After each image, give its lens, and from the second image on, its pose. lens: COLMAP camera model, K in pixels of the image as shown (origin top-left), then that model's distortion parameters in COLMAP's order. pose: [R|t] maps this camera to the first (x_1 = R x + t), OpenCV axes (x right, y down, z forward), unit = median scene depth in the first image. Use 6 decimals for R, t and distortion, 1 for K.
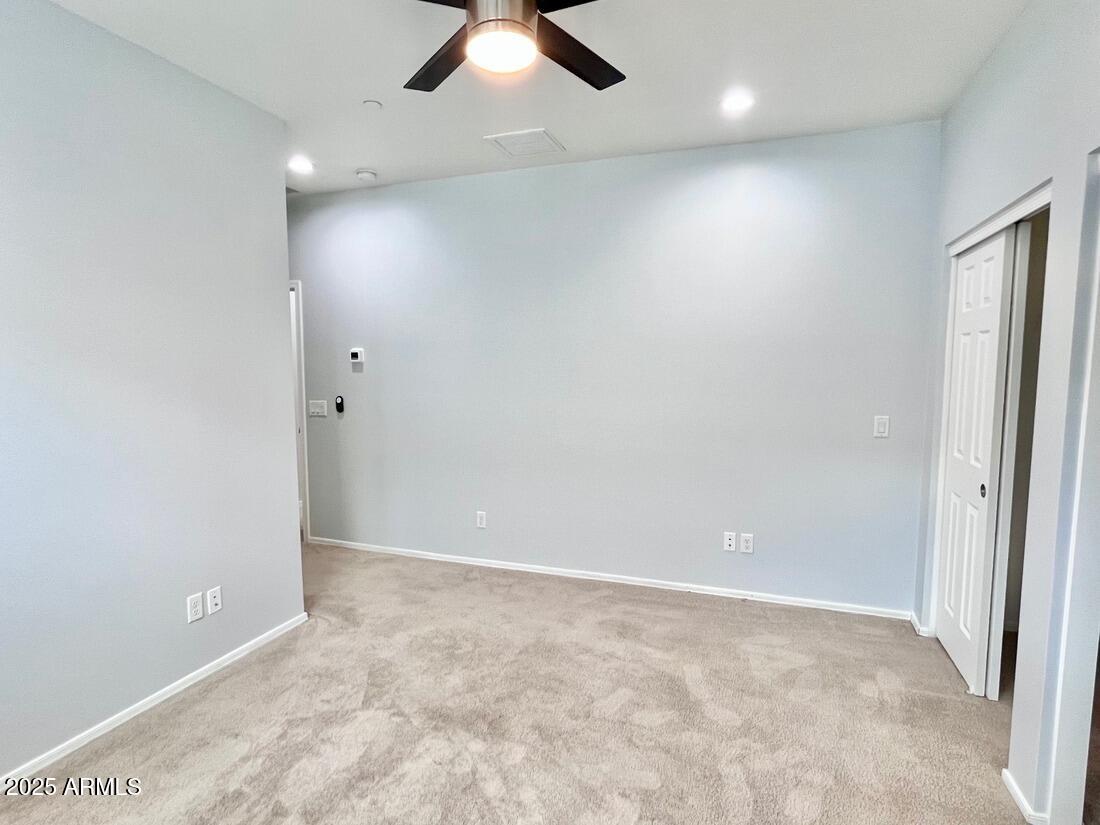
lens RADIAL K [[576.6, 0, 546.9], [0, 576.6, 417.8], [0, 0, 1]] dist [0.037059, -0.000263]
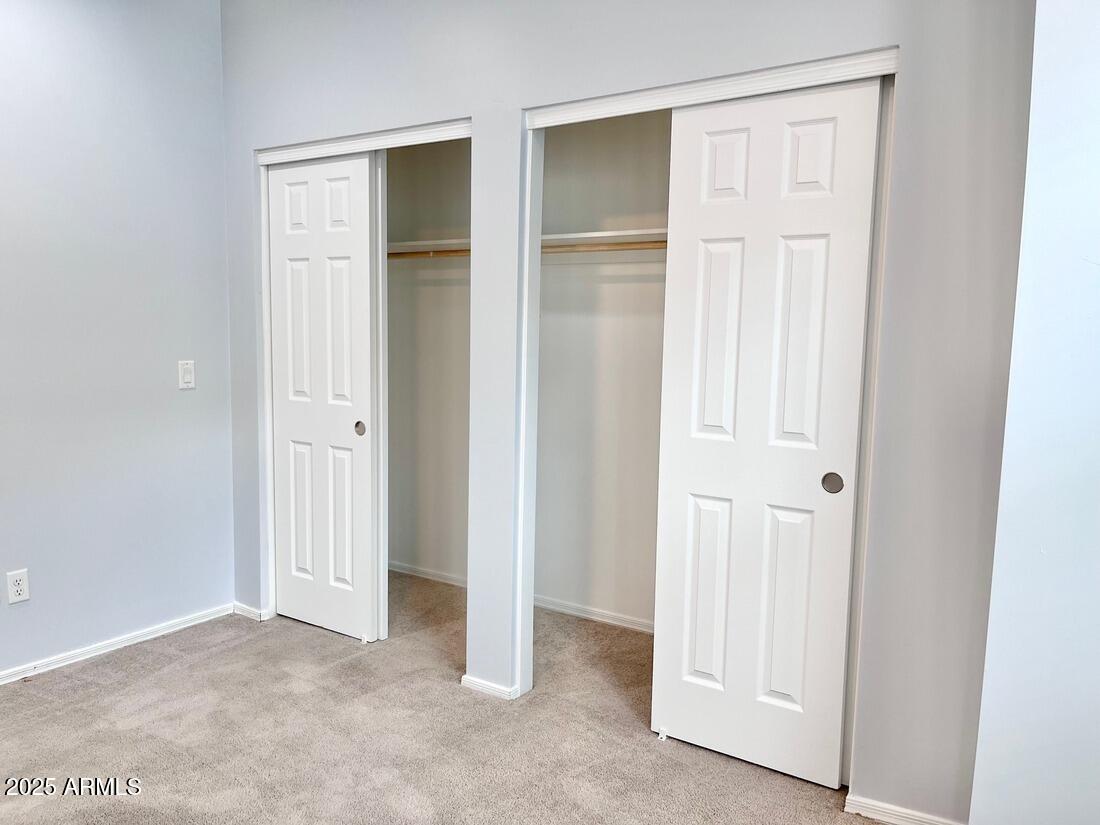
lens RADIAL K [[842.2, 0, 543.5], [0, 842.2, 418.4], [0, 0, 1]] dist [0.008232, -0.001634]
pose [[0.265967, -0.099552, 0.958828, -0.415617], [0.067658, 0.994128, 0.084450, 0.011961], [-0.961605, 0.042412, 0.271141, 0.308462]]
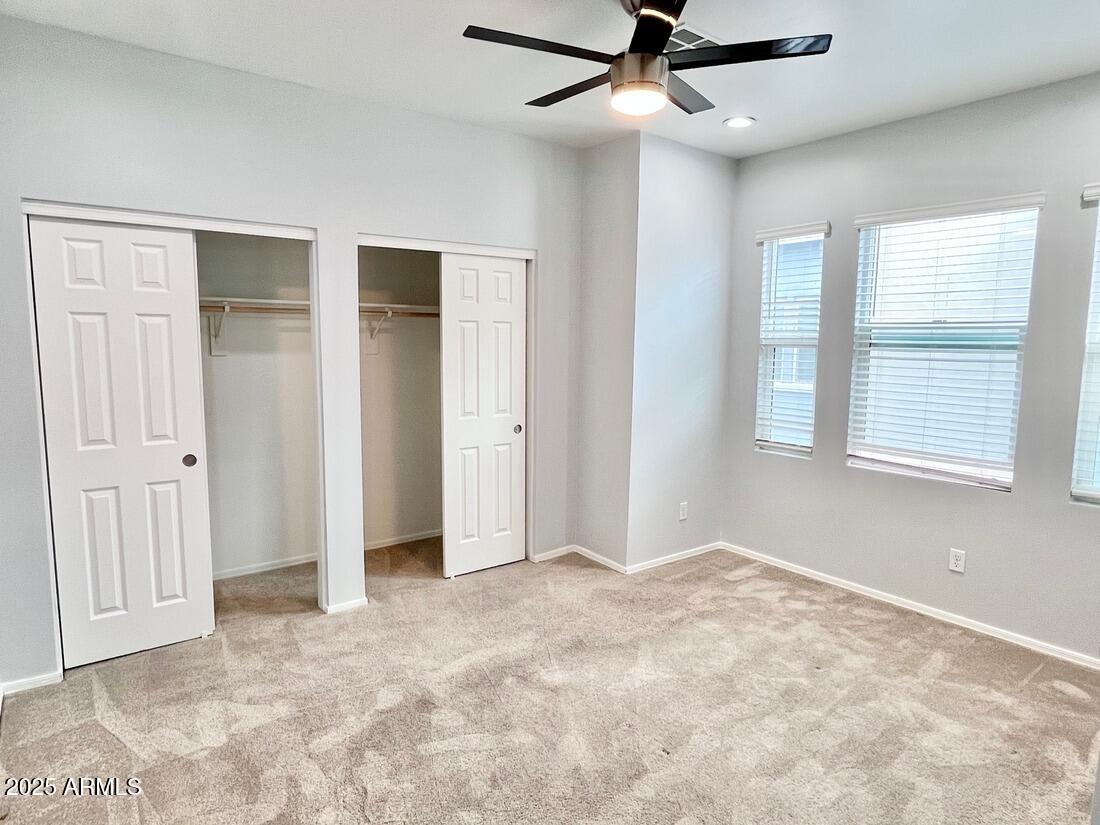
lens RADIAL K [[723.7, 0, 551.0], [0, 723.7, 426.0], [0, 0, 1]] dist [-0.000981, 0.001765]
pose [[-0.850139, -0.084331, 0.519762, -0.472666], [0.030874, 0.977410, 0.209083, -0.176513], [-0.525653, 0.193797, -0.828331, 1.528744]]
